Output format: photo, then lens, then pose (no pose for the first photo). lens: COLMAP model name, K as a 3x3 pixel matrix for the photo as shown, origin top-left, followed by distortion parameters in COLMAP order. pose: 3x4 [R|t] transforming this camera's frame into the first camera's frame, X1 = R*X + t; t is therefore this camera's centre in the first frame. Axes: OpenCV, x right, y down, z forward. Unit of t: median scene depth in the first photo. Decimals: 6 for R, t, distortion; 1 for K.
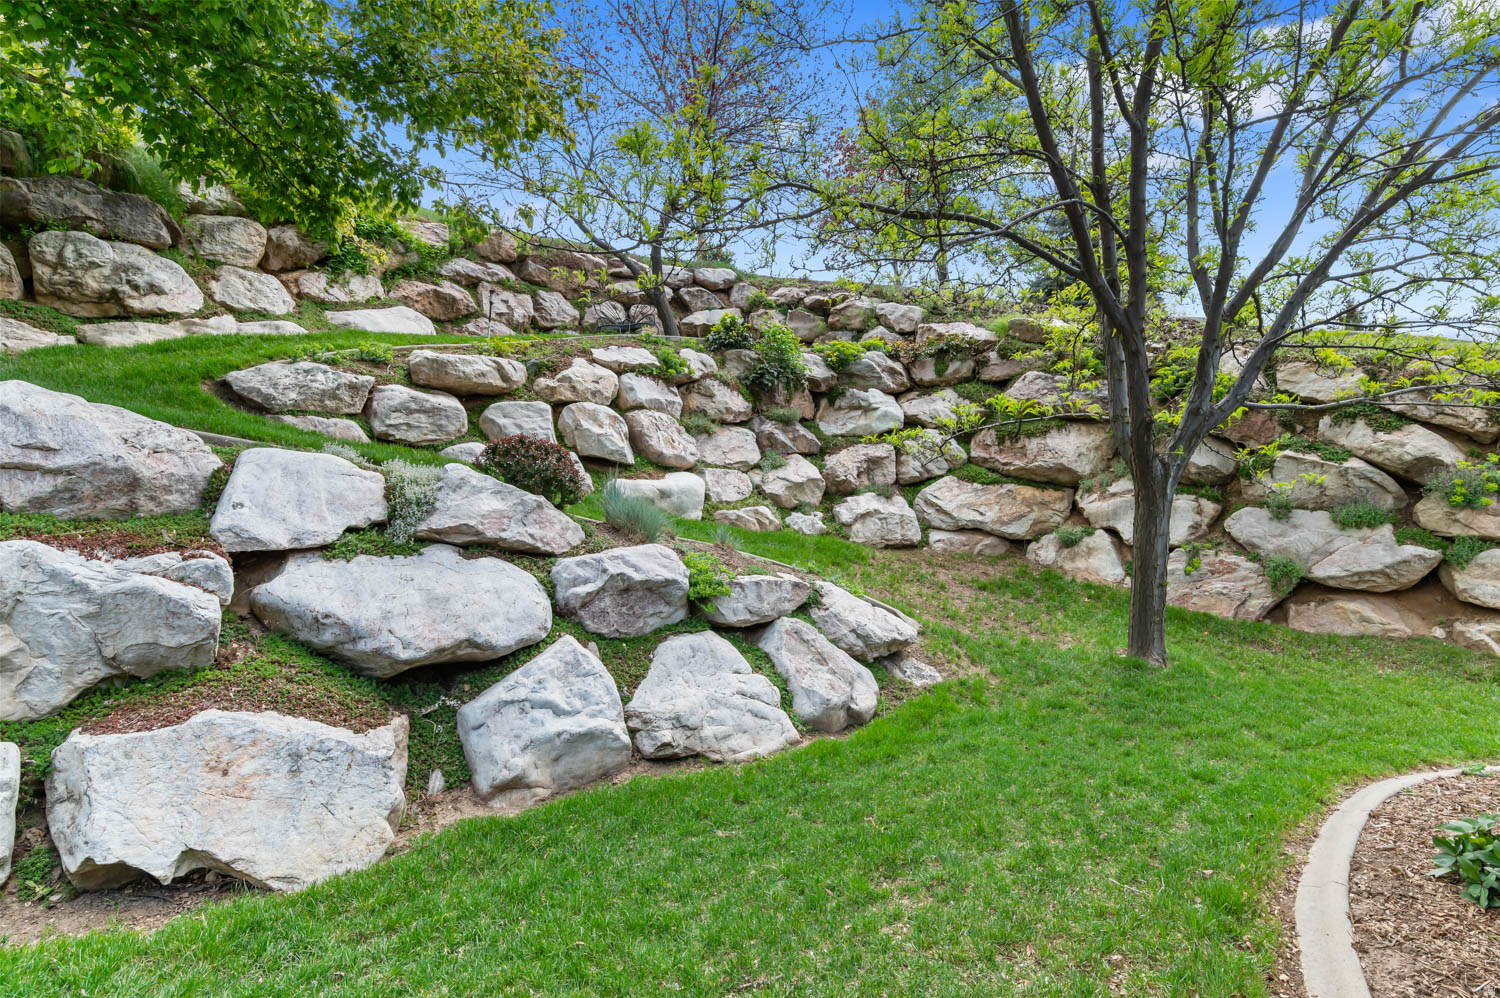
lens RADIAL K [[714.8, 0, 760.4], [0, 714.8, 515.0], [0, 0, 1]] dist [0.005066, -0.000388]
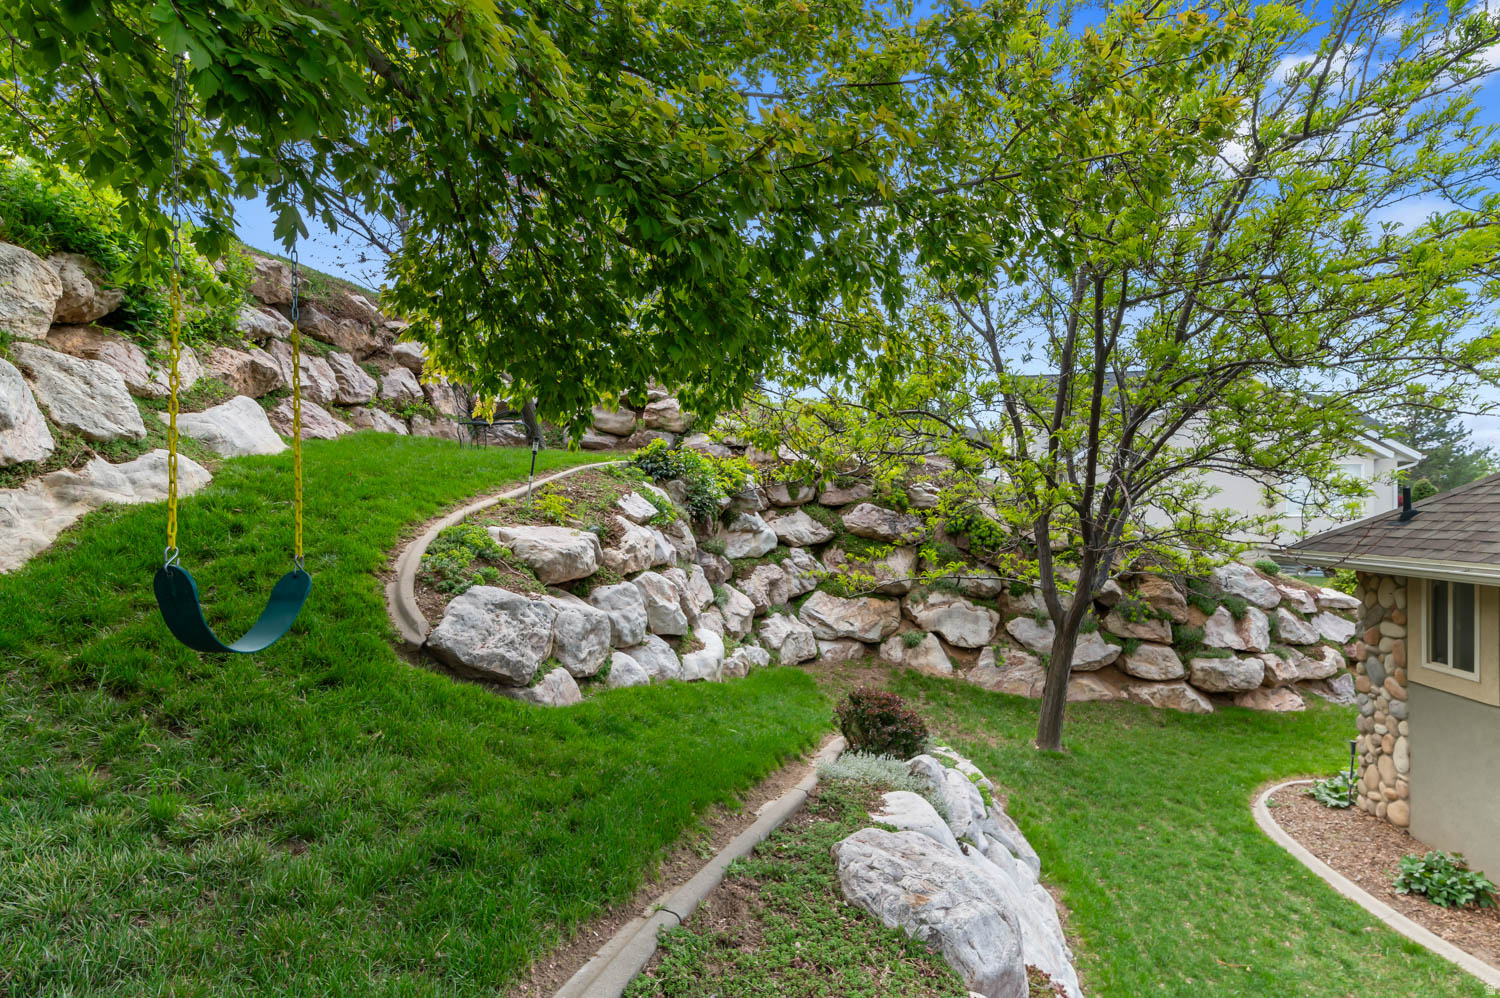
lens RADIAL K [[692.2, 0, 757.2], [0, 692.2, 522.0], [0, 0, 1]] dist [0.000332, -0.000018]
pose [[0.764671, -0.006025, 0.644393, -0.578223], [-0.003905, 0.999895, 0.013982, -0.193593], [-0.644410, -0.013207, 0.764566, 0.203170]]
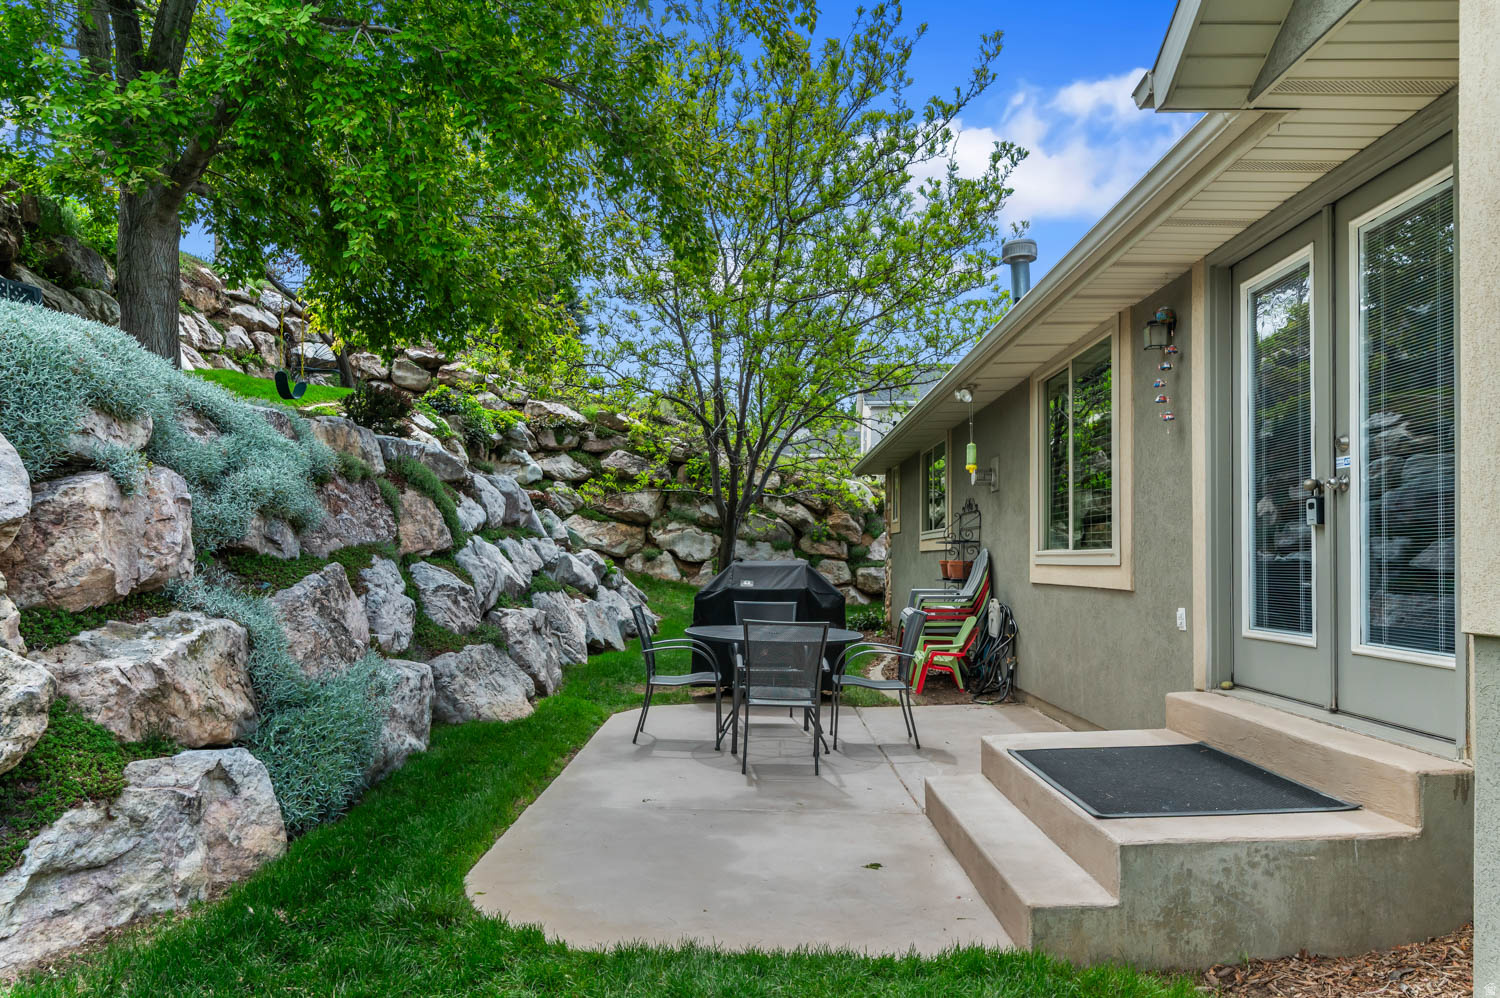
lens RADIAL K [[982.6, 0, 754.3], [0, 982.6, 554.2], [0, 0, 1]] dist [0.006444, -0.000254]
pose [[0.678820, 0.013464, 0.734181, -1.046942], [-0.016306, 0.999862, -0.003260, 0.030310], [-0.734124, -0.009758, 0.678946, -0.712250]]
